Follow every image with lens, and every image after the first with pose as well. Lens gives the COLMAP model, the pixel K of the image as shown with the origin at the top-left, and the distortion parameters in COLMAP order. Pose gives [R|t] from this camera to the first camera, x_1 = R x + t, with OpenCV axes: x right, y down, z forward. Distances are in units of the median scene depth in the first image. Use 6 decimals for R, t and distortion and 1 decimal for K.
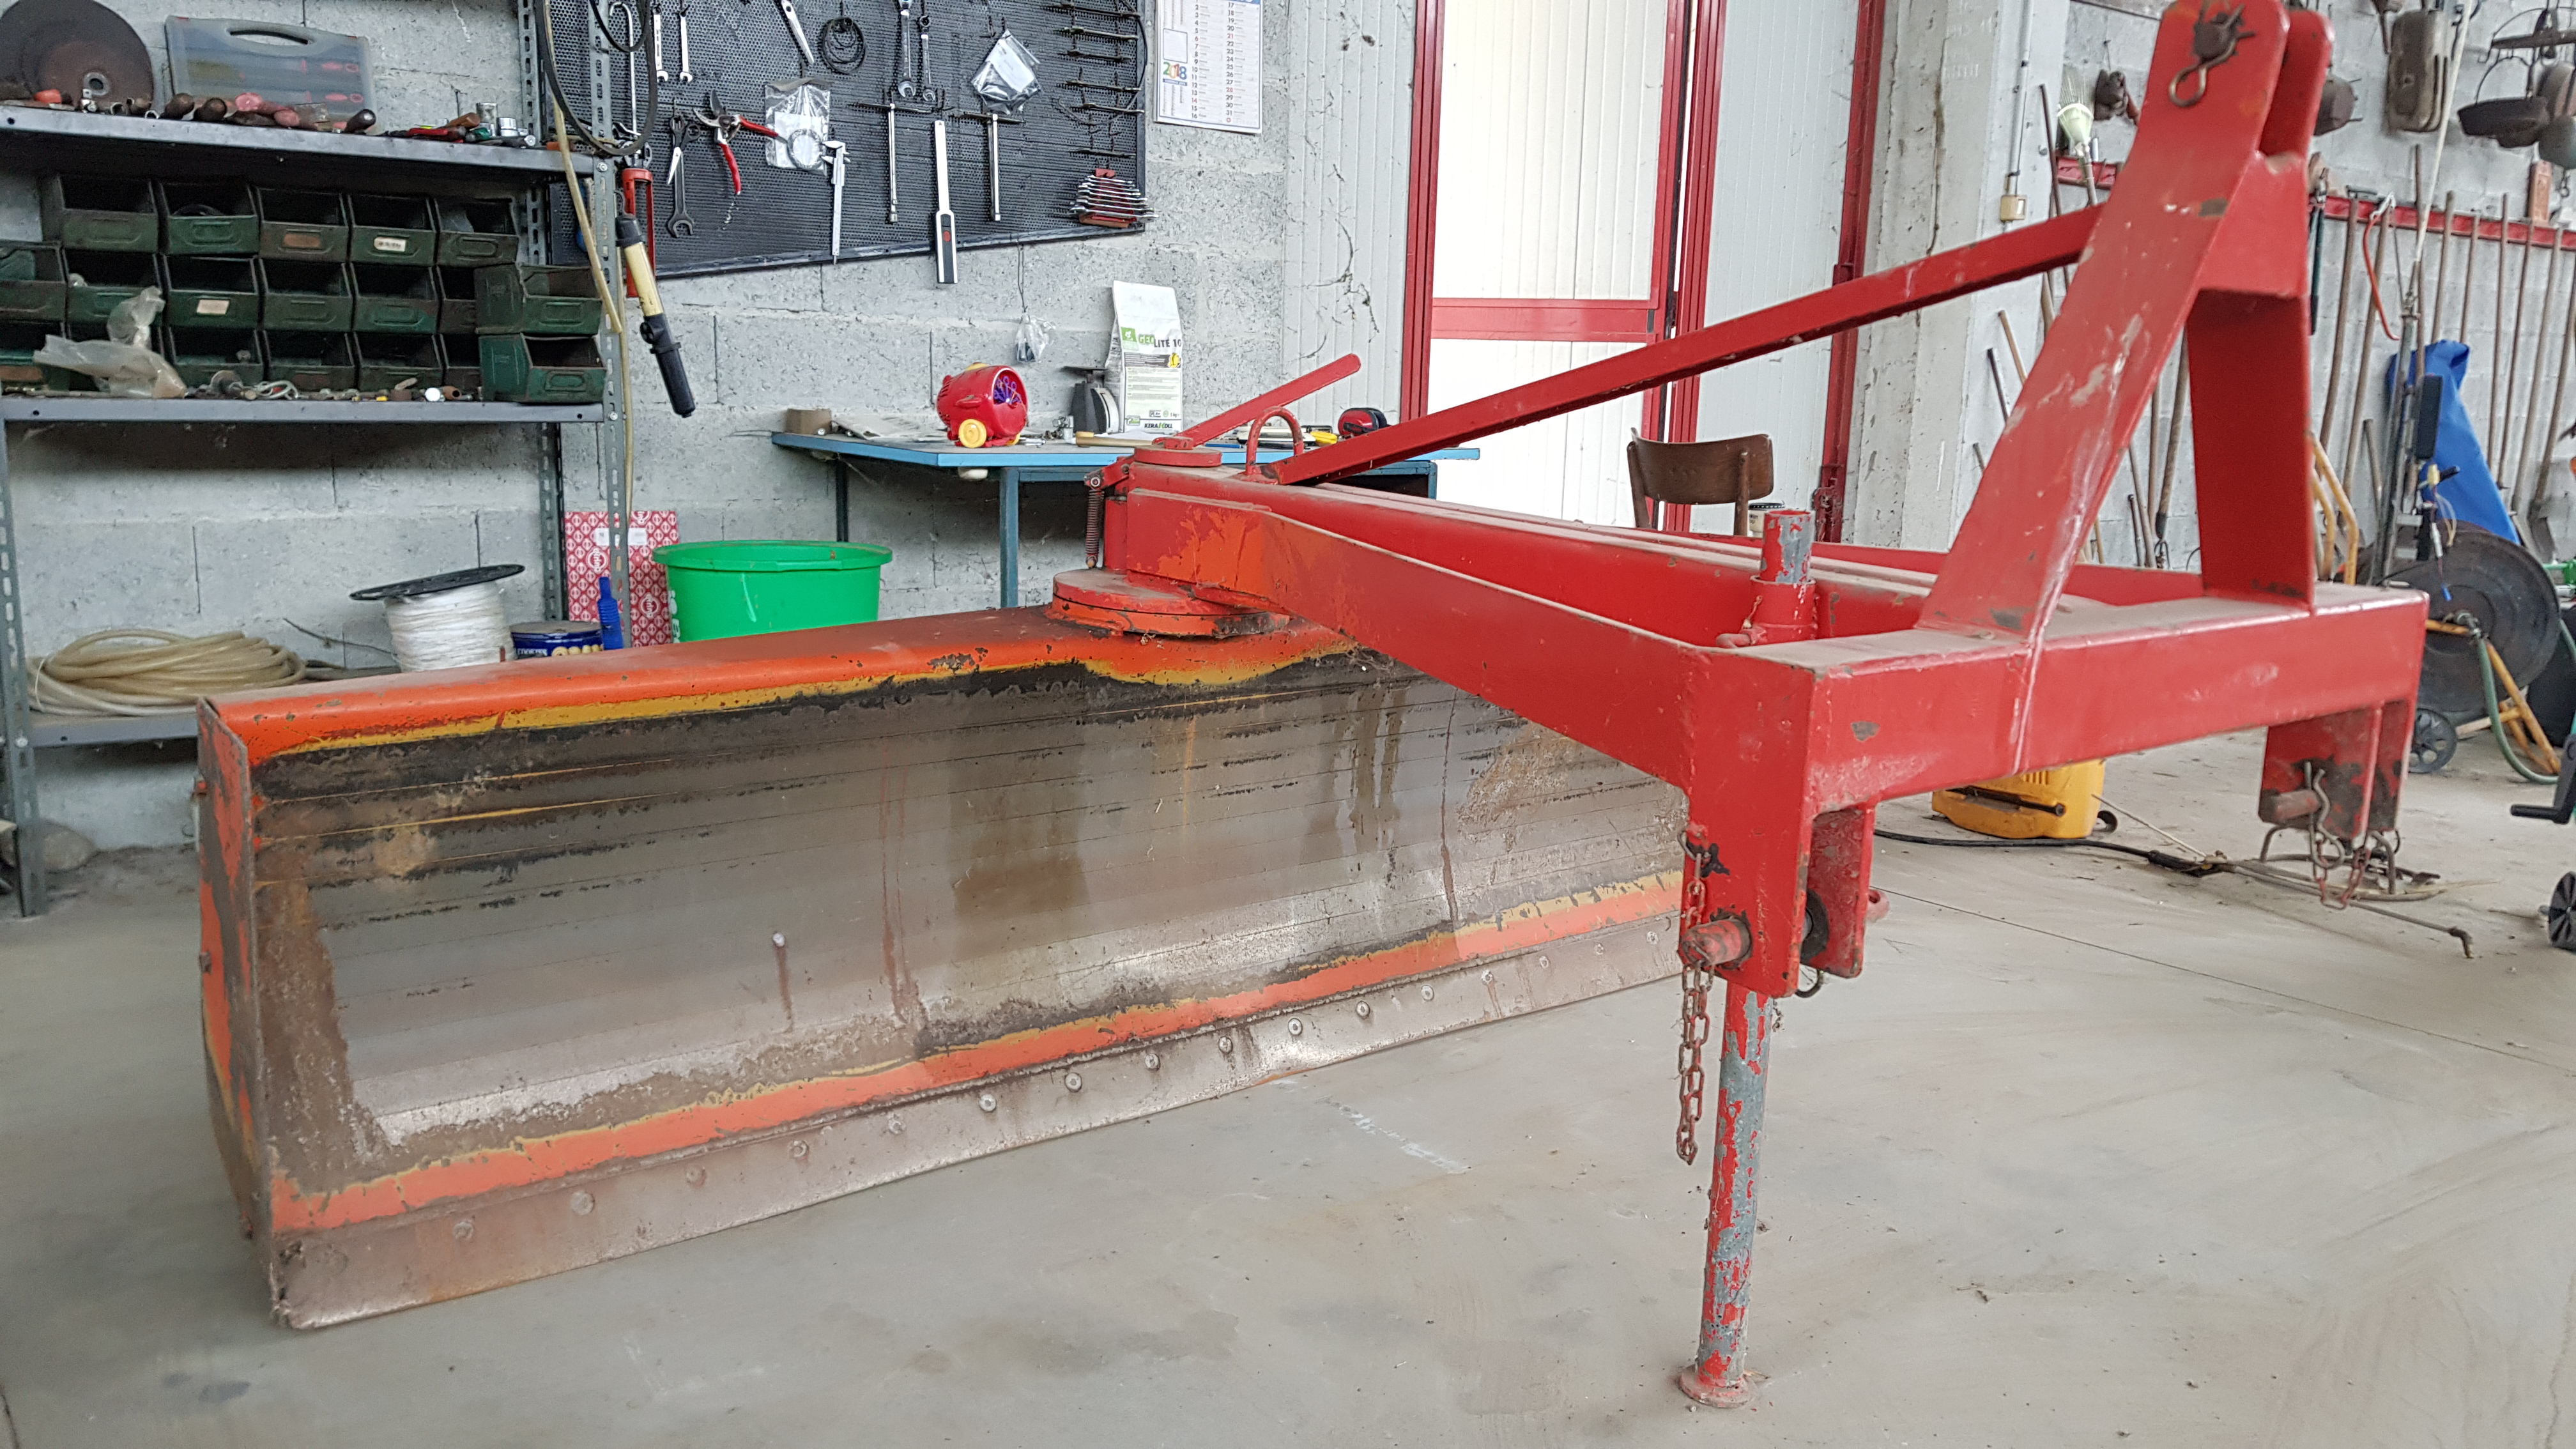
lens RADIAL K [[2023.4, 0, 1288.0], [0, 2023.4, 724.5], [0, 0, 1]] dist [0.087462, -0.157425]
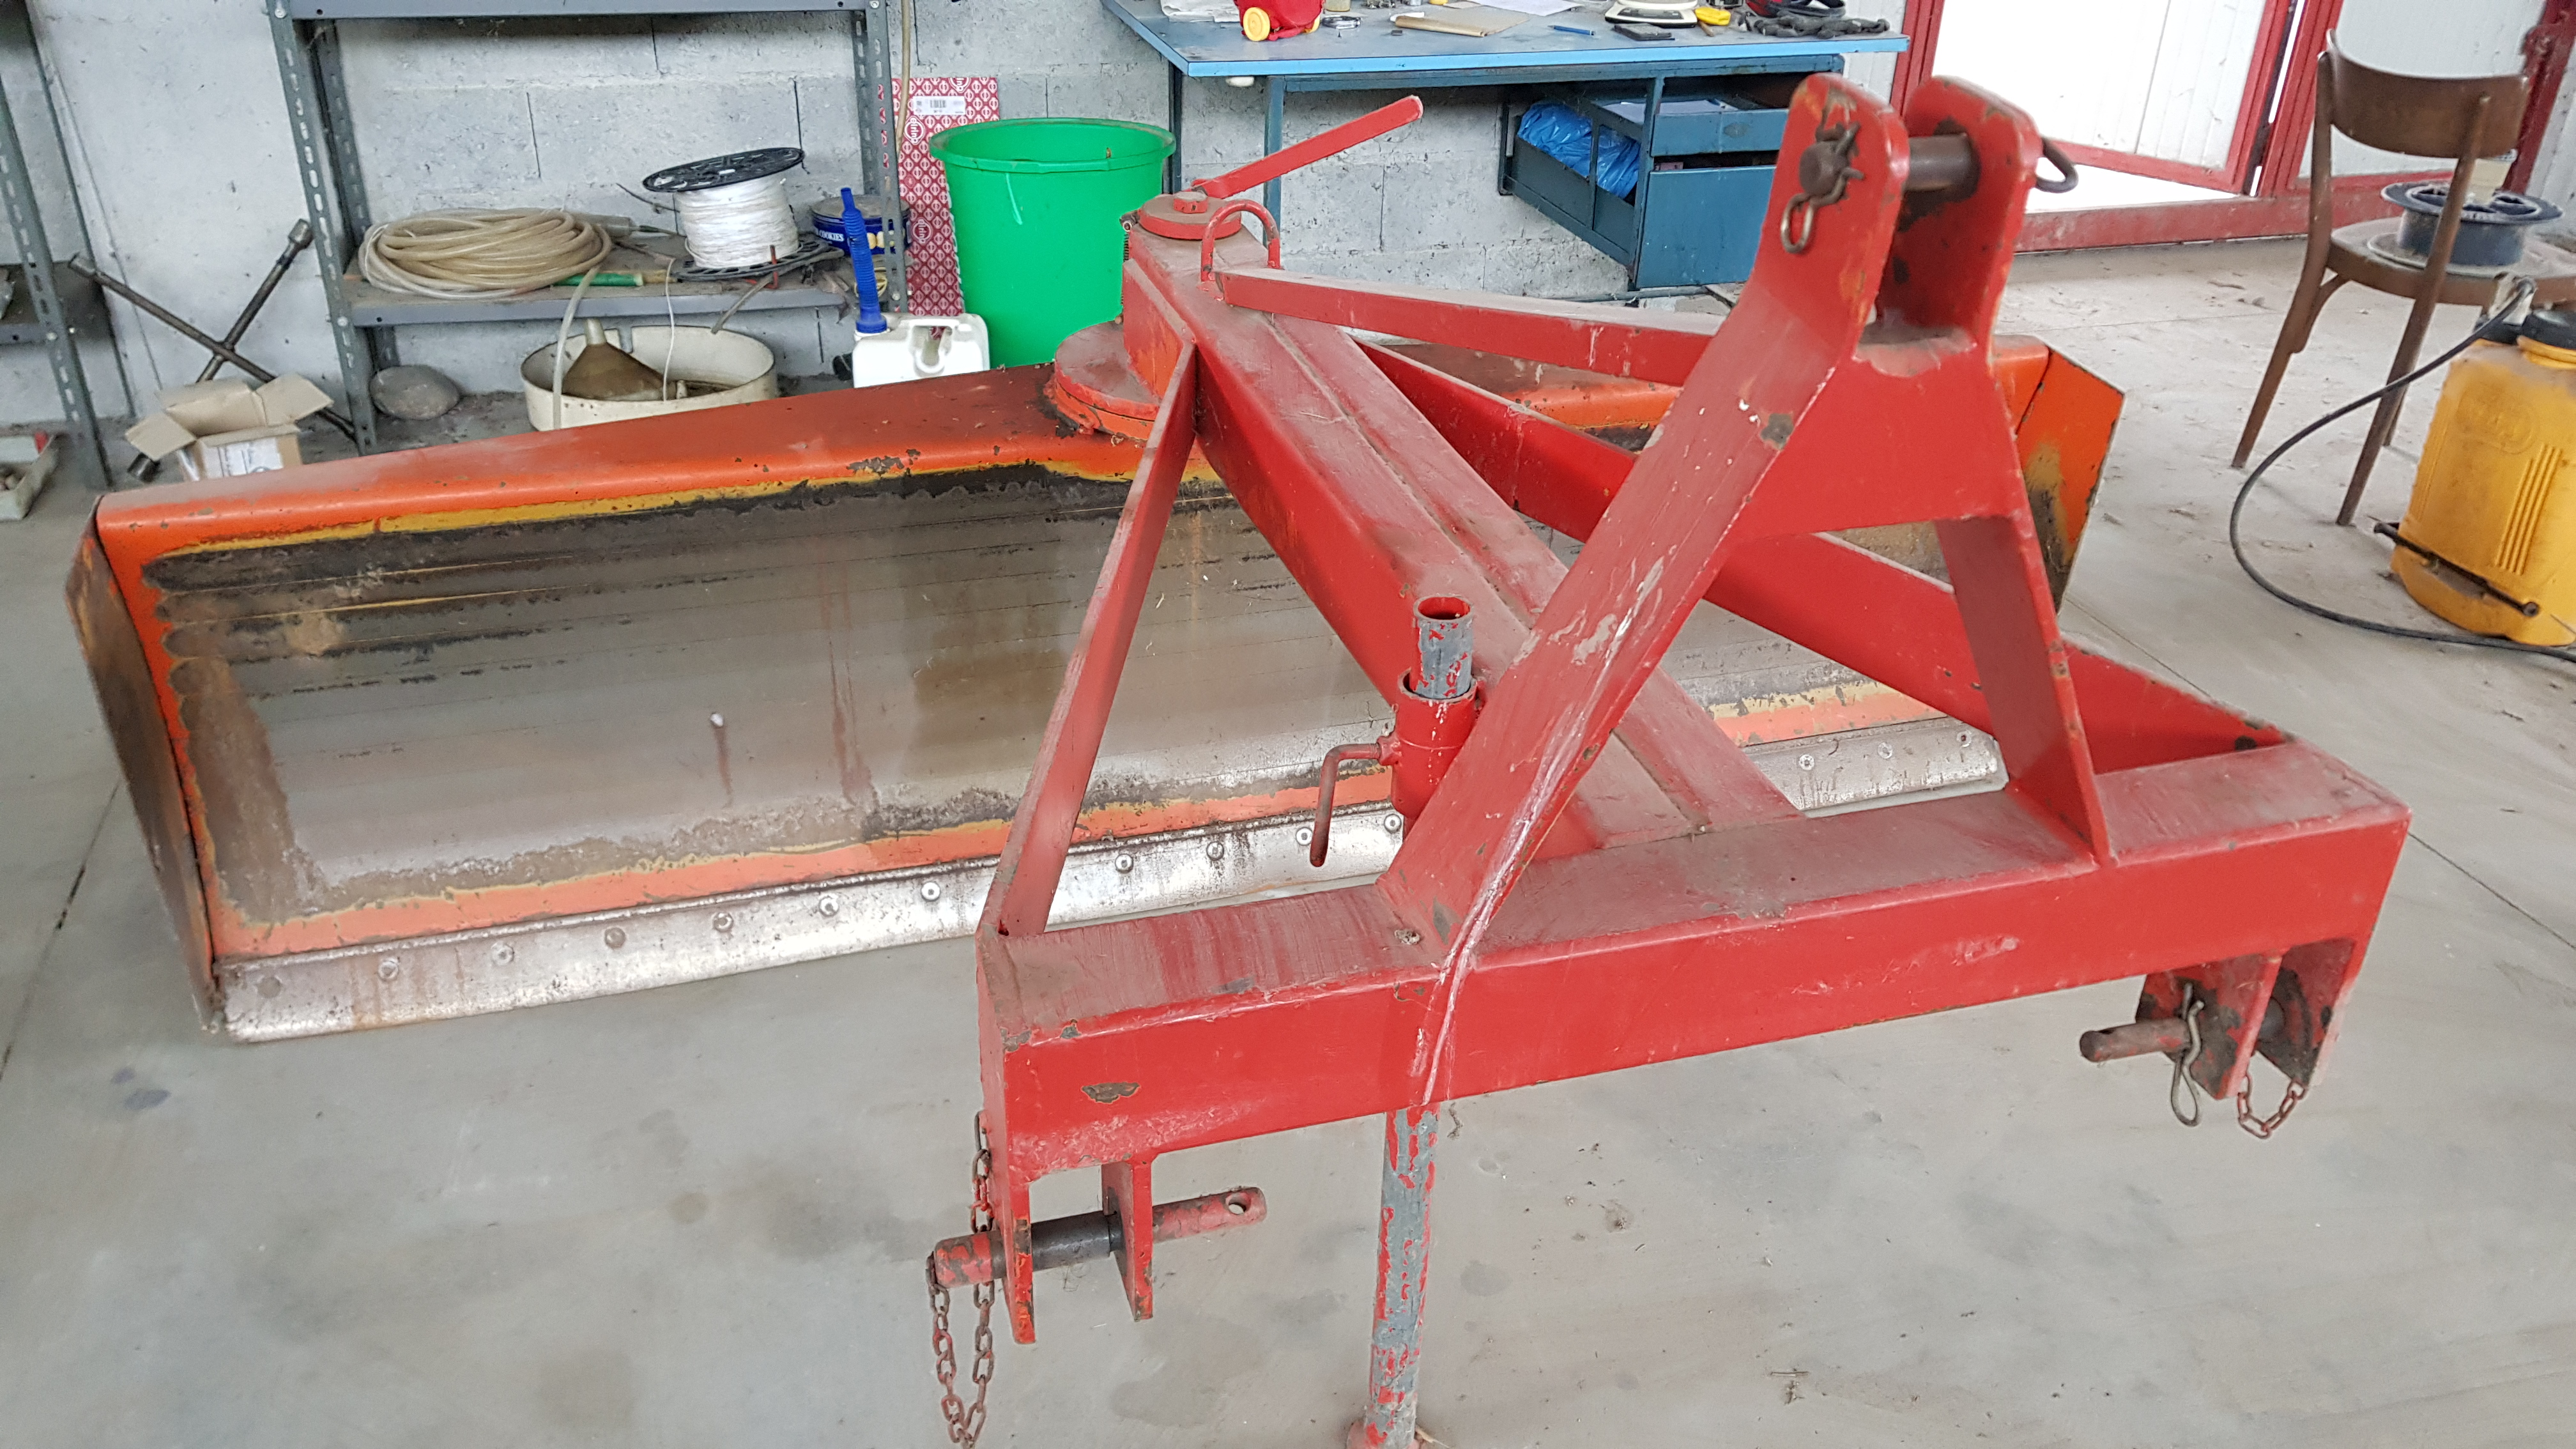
lens RADIAL K [[2017.6, 0, 1288.0], [0, 2017.6, 724.5], [0, 0, 1]] dist [0.083202, -0.165964]
pose [[0.927665, 0.175111, -0.329808, 0.357376], [-0.064651, 0.945206, 0.320009, -0.240862], [0.367774, -0.275538, 0.888156, 0.213853]]
